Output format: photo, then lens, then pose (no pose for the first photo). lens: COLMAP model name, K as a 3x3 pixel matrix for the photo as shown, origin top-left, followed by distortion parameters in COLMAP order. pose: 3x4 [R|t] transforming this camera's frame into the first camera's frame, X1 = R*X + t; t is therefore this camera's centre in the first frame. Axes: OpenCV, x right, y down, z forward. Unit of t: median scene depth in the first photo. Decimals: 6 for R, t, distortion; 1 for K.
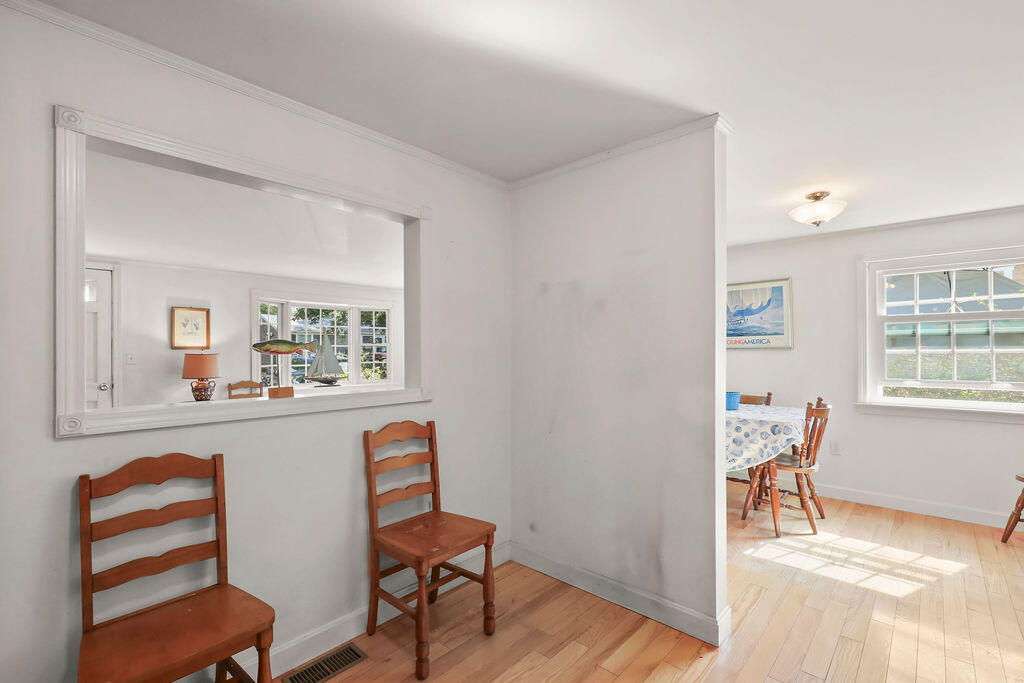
lens RADIAL K [[463.5, 0, 510.0], [0, 463.5, 346.0], [0, 0, 1]] dist [-0.000187, 0.000387]
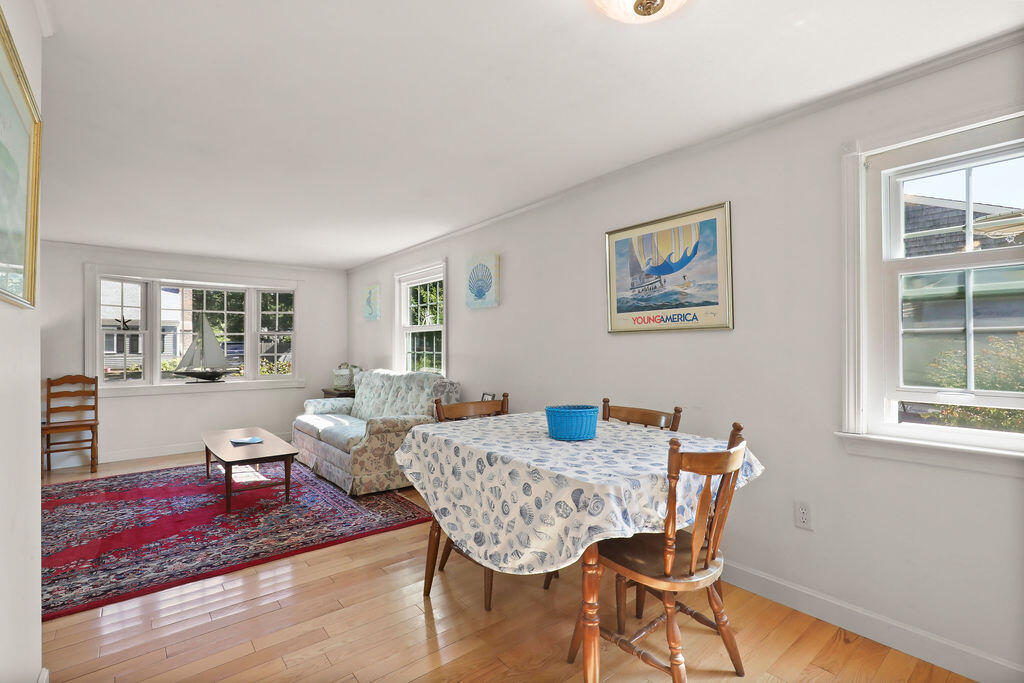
lens RADIAL K [[463.5, 0, 509.5], [0, 463.5, 339.9], [0, 0, 1]] dist [-0.000187, 0.000387]
pose [[0.988953, -0.001871, -0.148219, 0.416887], [0.001850, 0.999998, -0.000276, 0.018382], [0.148219, -0.000001, 0.988954, 0.396633]]
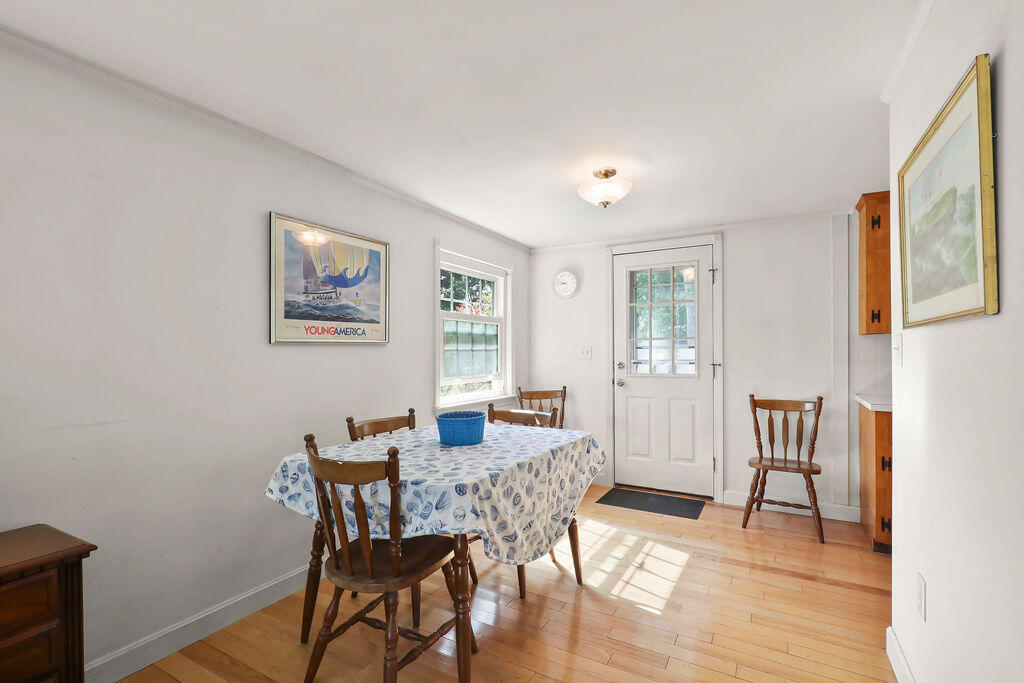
lens RADIAL K [[463.5, 0, 511.5], [0, 463.5, 352.1], [0, 0, 1]] dist [-0.000187, 0.000387]
pose [[-0.214590, 0.005562, 0.976688, -0.119766], [-0.008712, 0.999933, -0.007609, 0.021242], [-0.976665, -0.010141, -0.214527, 0.943061]]
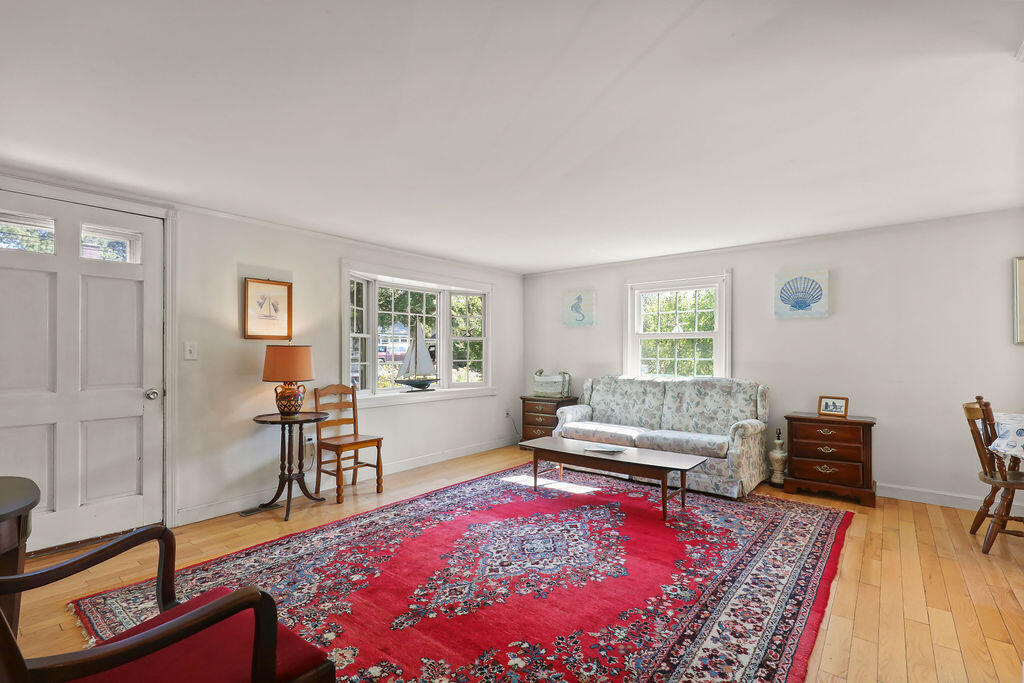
lens RADIAL K [[463.5, 0, 513.2], [0, 463.5, 346.0], [0, 0, 1]] dist [-0.000187, 0.000387]
pose [[0.998477, 0.006302, 0.054814, -0.438177], [-0.006220, 0.999979, -0.001658, 0.019304], [-0.054824, 0.001315, 0.998495, 0.343356]]
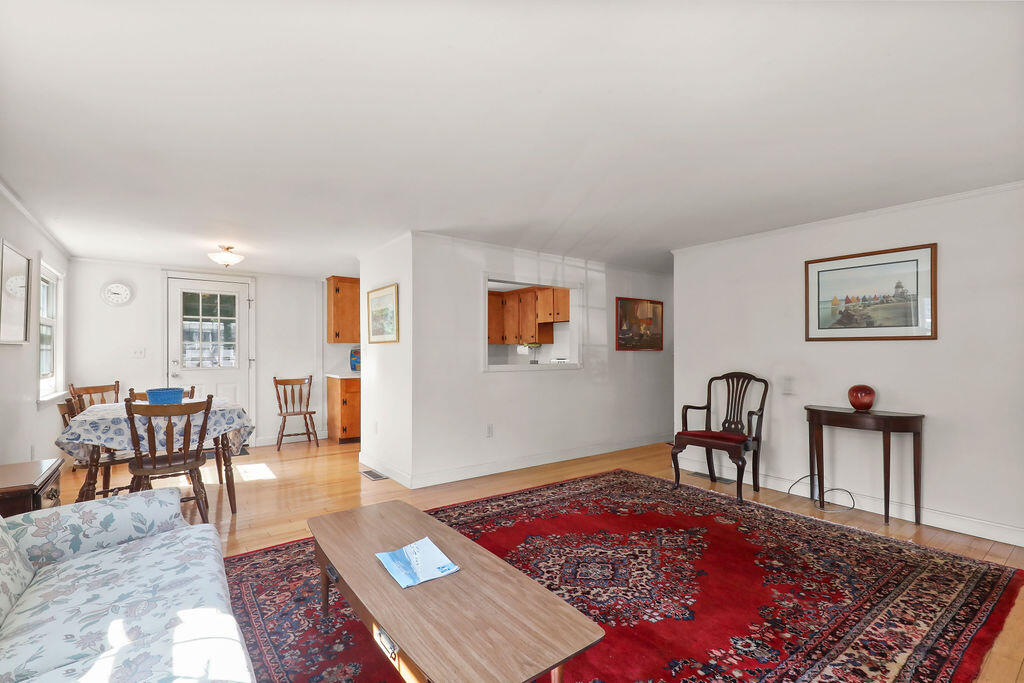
lens RADIAL K [[463.5, 0, 510.2], [0, 463.5, 348.4], [0, 0, 1]] dist [-0.000187, 0.000387]
pose [[-0.981086, 0.009620, 0.193334, -0.375666], [0.005794, 0.999776, -0.020344, 0.033131], [-0.193487, -0.018839, -0.980922, 1.587437]]
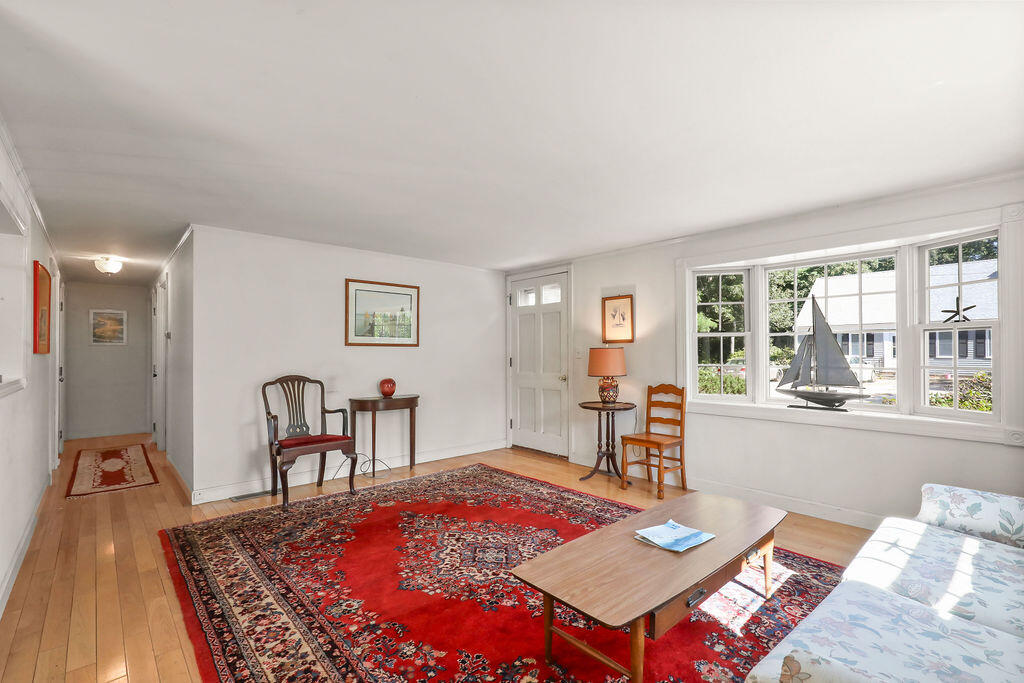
lens RADIAL K [[463.5, 0, 519.2], [0, 463.5, 351.7], [0, 0, 1]] dist [-0.000187, 0.000387]
pose [[-0.090913, 0.003626, -0.995852, 0.258486], [0.016843, 0.999856, 0.002103, 0.022513], [0.995716, -0.016582, -0.090961, 1.094917]]
